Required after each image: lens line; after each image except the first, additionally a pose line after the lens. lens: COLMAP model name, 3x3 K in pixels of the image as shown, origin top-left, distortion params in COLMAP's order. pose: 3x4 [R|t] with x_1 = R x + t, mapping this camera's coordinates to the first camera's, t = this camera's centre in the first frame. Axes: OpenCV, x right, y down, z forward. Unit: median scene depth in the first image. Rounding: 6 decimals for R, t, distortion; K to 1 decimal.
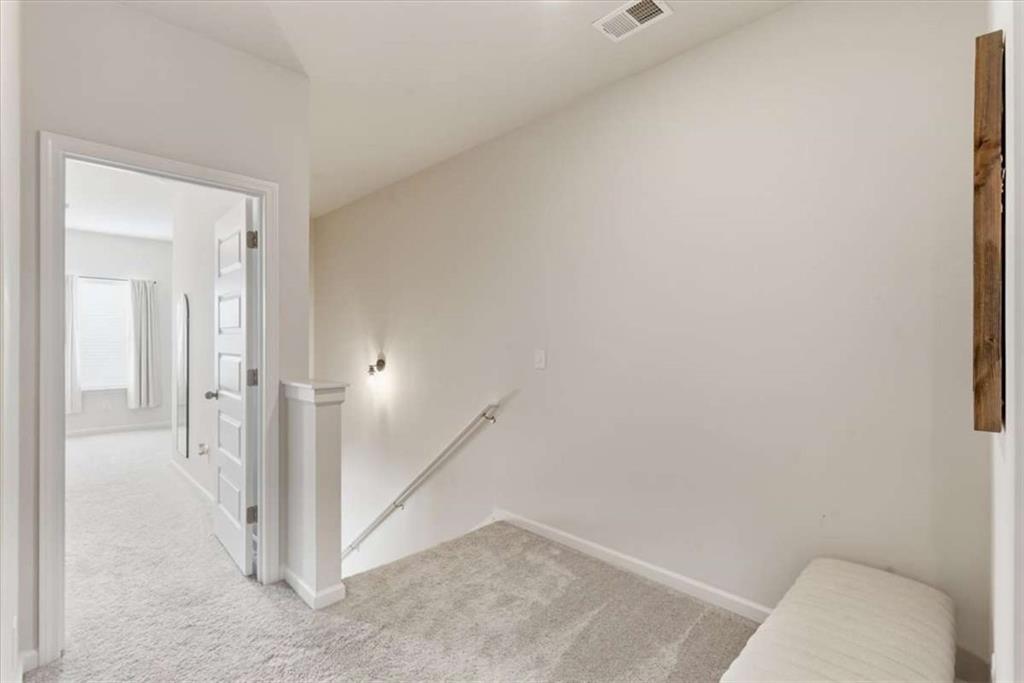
lens RADIAL K [[459.5, 0, 510.5], [0, 459.5, 337.8], [0, 0, 1]] dist [-0.000512, -0.000090]
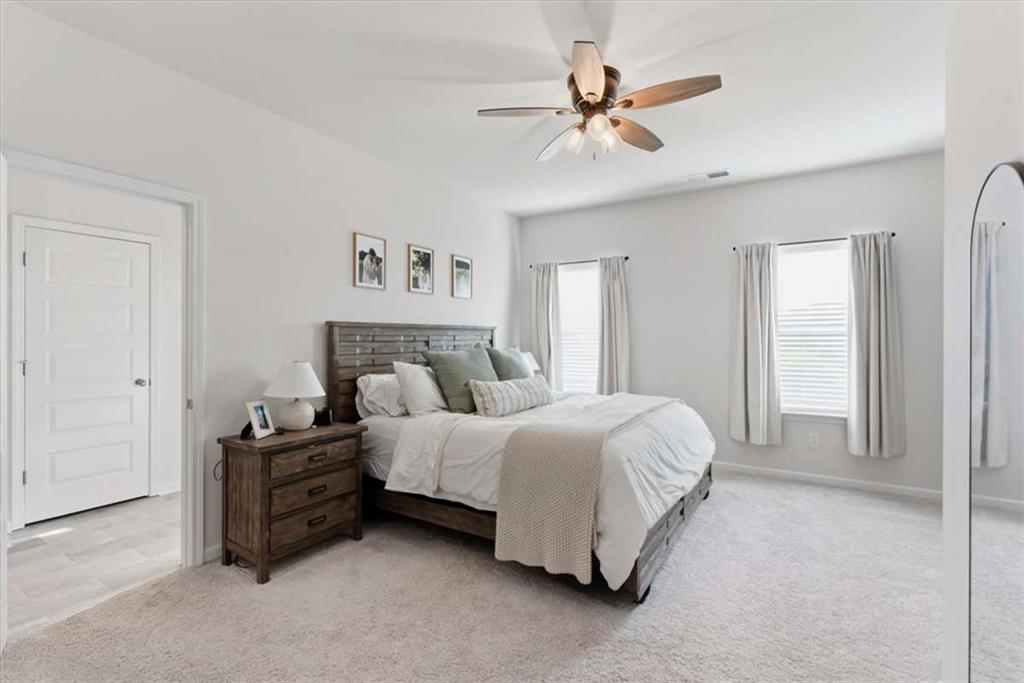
lens RADIAL K [[459.5, 0, 510.5], [0, 459.5, 337.8], [0, 0, 1]] dist [-0.000512, -0.000090]
pose [[0.229427, -0.000577, -0.973326, -0.350130], [0.002571, 0.999997, 0.000014, 0.003974], [0.973323, -0.002506, 0.229428, 0.434556]]
